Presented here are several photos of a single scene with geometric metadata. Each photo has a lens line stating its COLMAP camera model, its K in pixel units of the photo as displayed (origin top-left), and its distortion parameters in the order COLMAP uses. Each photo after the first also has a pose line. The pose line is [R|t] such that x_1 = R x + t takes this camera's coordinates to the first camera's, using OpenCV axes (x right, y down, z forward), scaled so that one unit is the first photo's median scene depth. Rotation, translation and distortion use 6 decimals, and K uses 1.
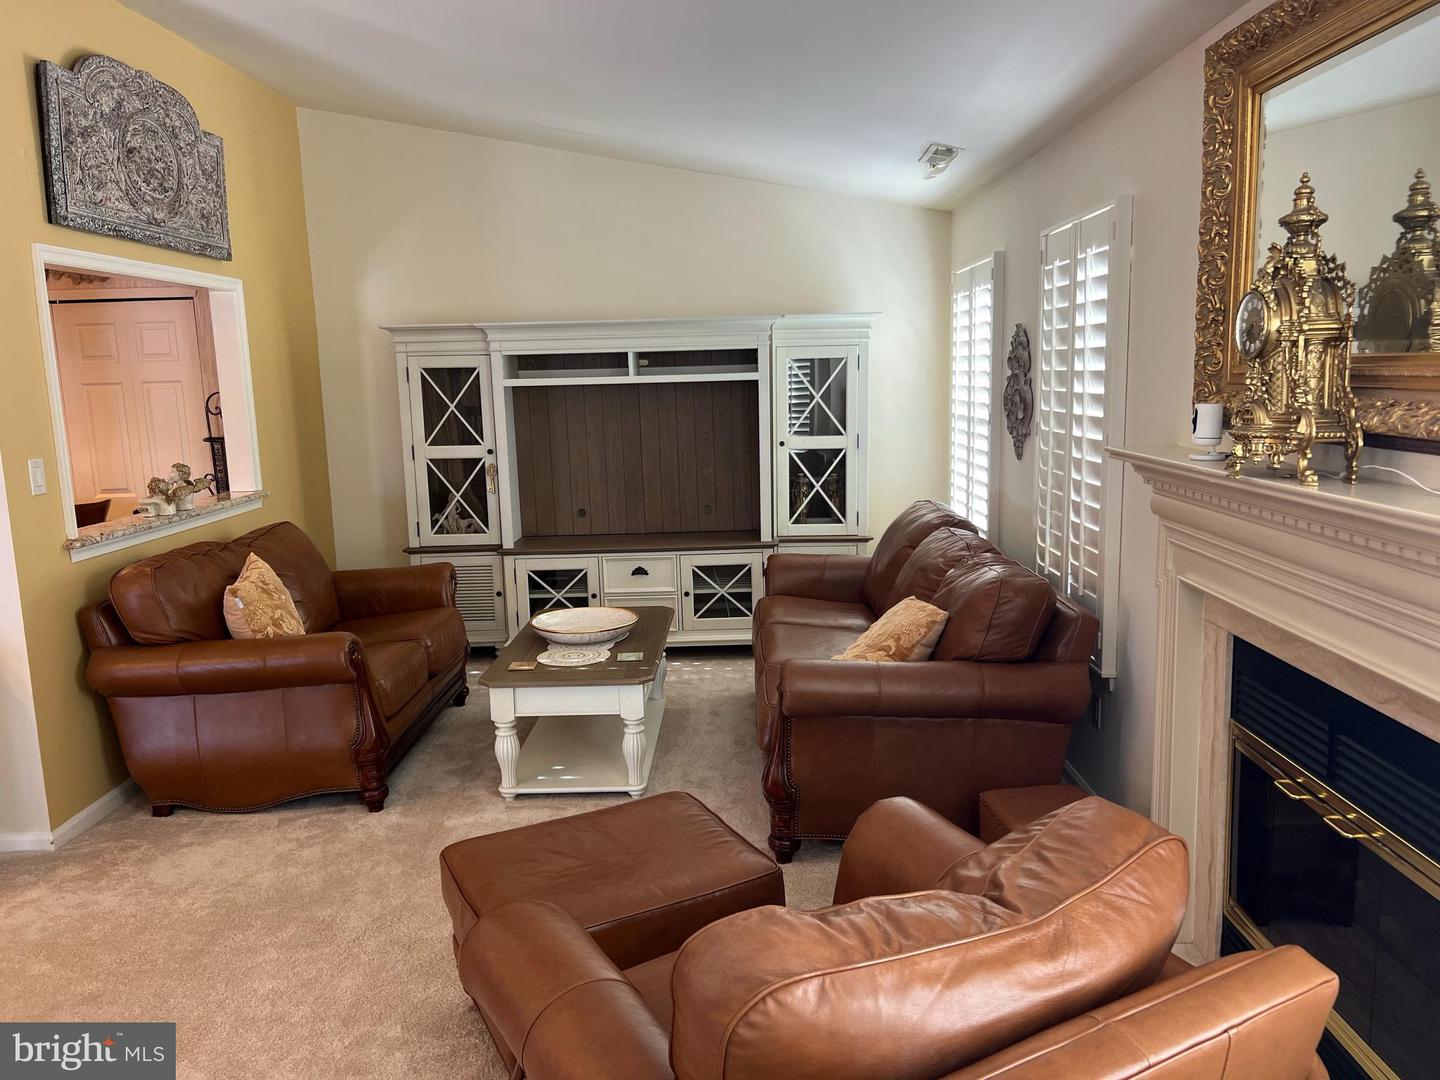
lens RADIAL K [[1080.7, 0, 720.9], [0, 1080.7, 547.0], [0, 0, 1]] dist [0.058549, -0.068301]
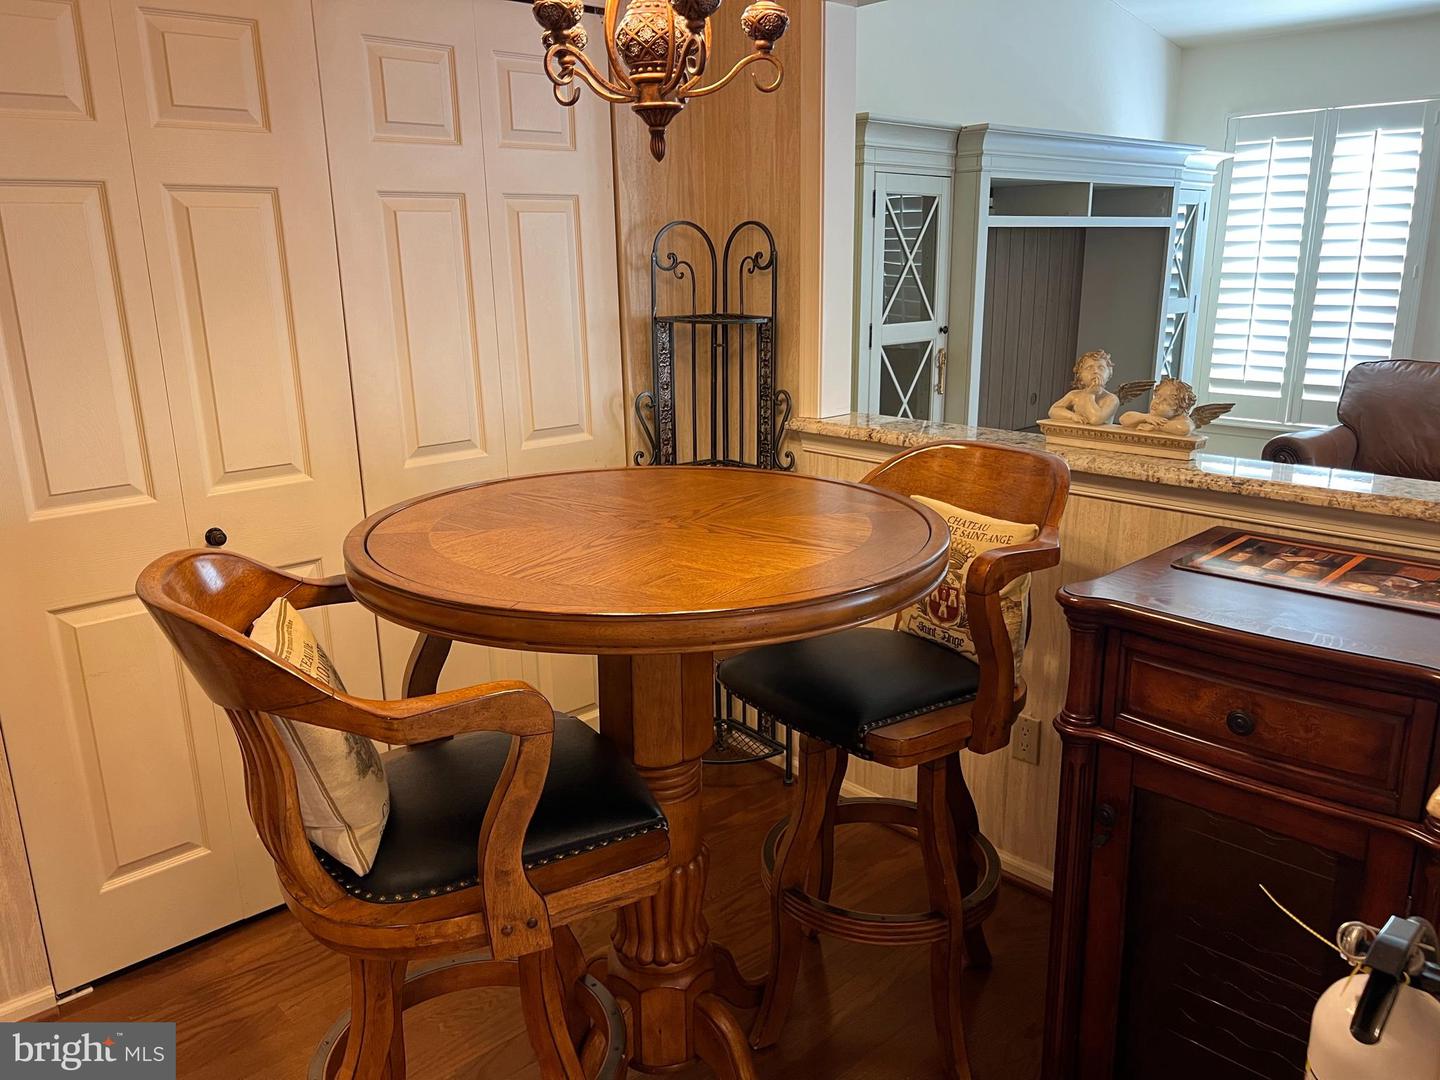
lens RADIAL K [[1080.7, 0, 717.8], [0, 1080.7, 551.3], [0, 0, 1]] dist [0.058549, -0.068301]
pose [[0.728783, -0.164360, 0.664726, -1.093433], [0.103766, 0.986063, 0.130048, -0.078217], [-0.676837, -0.025801, 0.735681, 0.854927]]
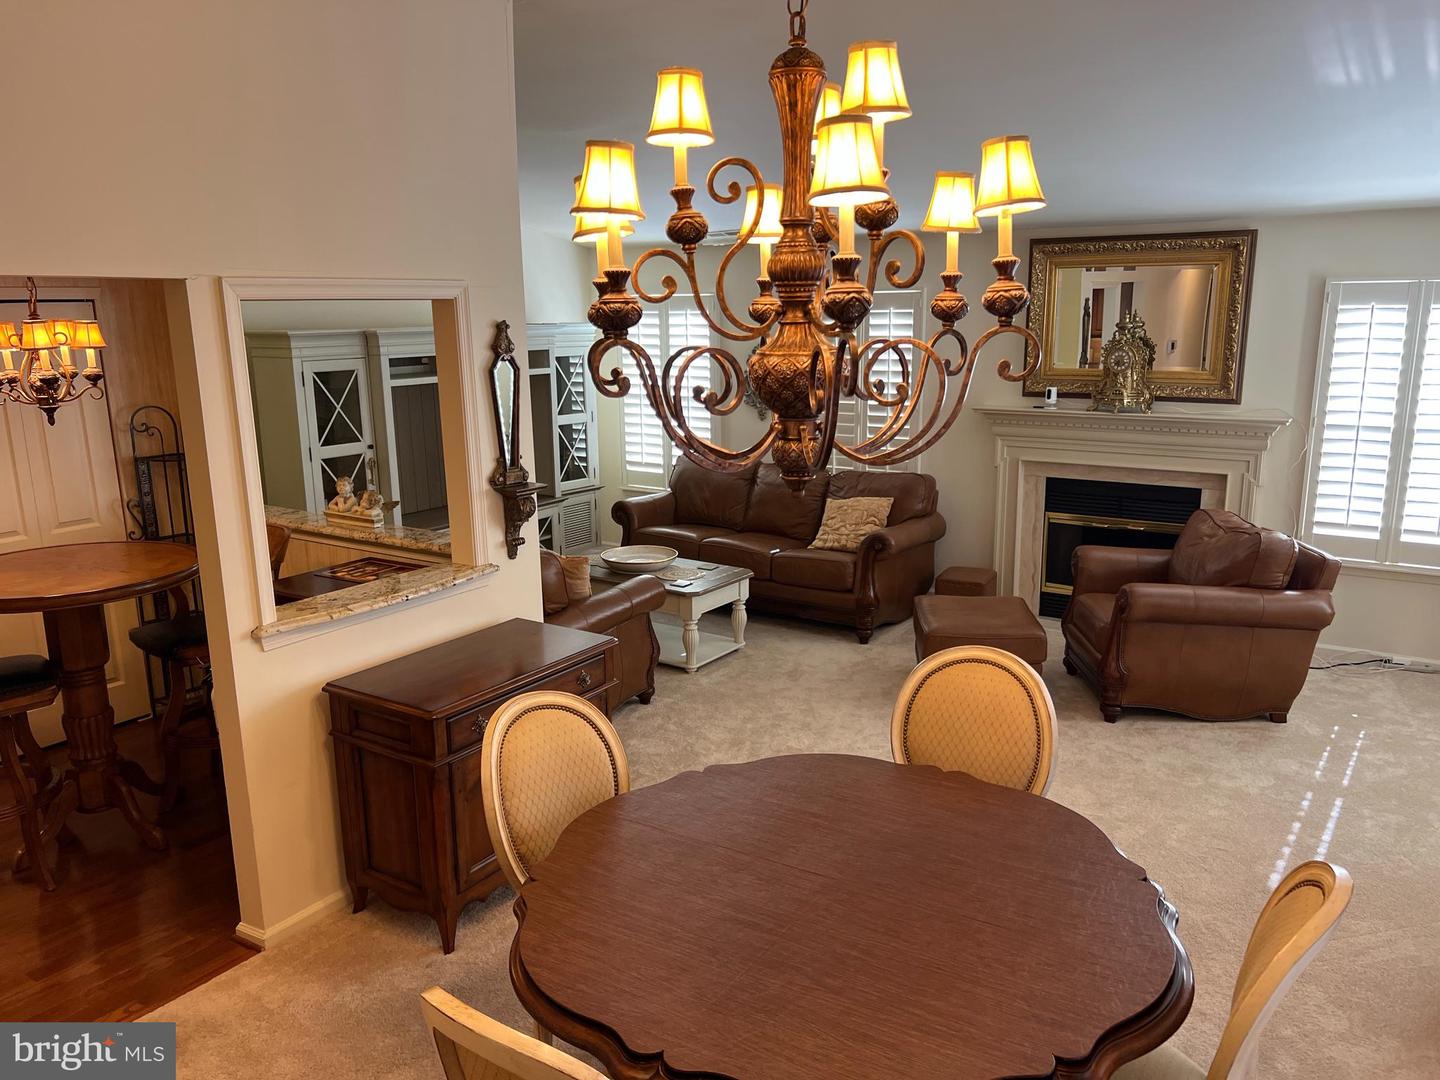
lens RADIAL K [[1080.7, 0, 730.3], [0, 1080.7, 548.4], [0, 0, 1]] dist [0.058549, -0.068301]
pose [[0.541577, -0.163284, 0.824641, -1.321132], [0.130712, 0.985381, 0.109267, -0.084239], [-0.830427, 0.048614, 0.555002, 0.140245]]
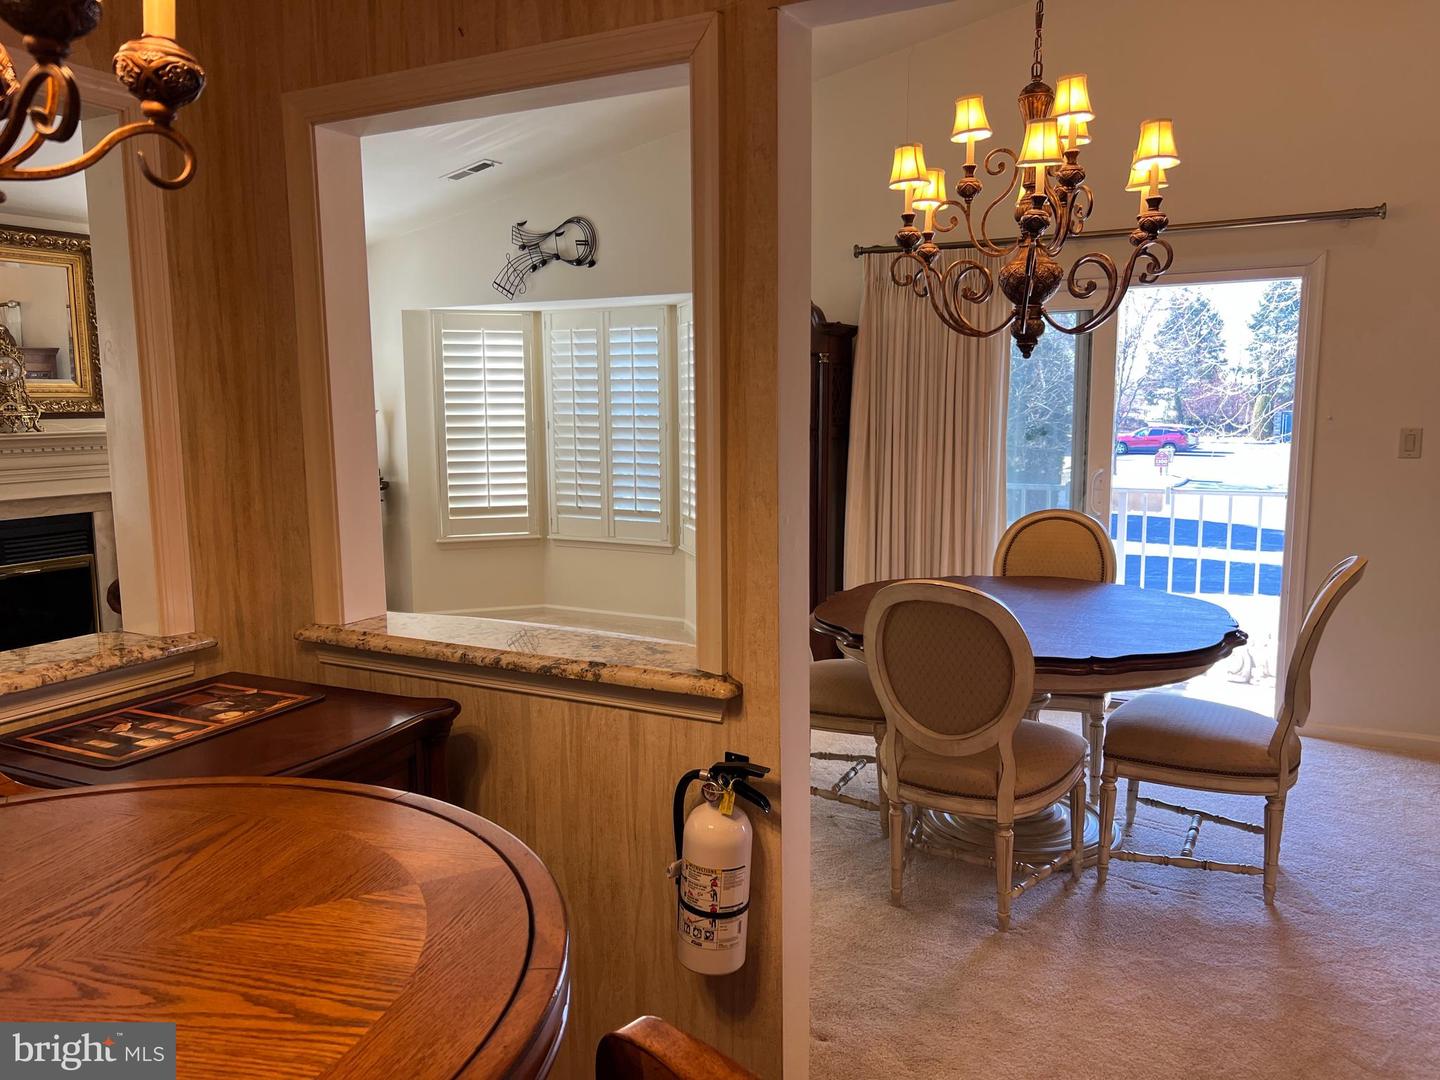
lens RADIAL K [[1080.7, 0, 719.7], [0, 1080.7, 550.7], [0, 0, 1]] dist [0.058549, -0.068301]
pose [[-0.882785, -0.032657, 0.468640, -1.054839], [0.106261, 0.957845, 0.266913, -0.153870], [-0.457601, 0.285425, -0.842101, 1.252424]]
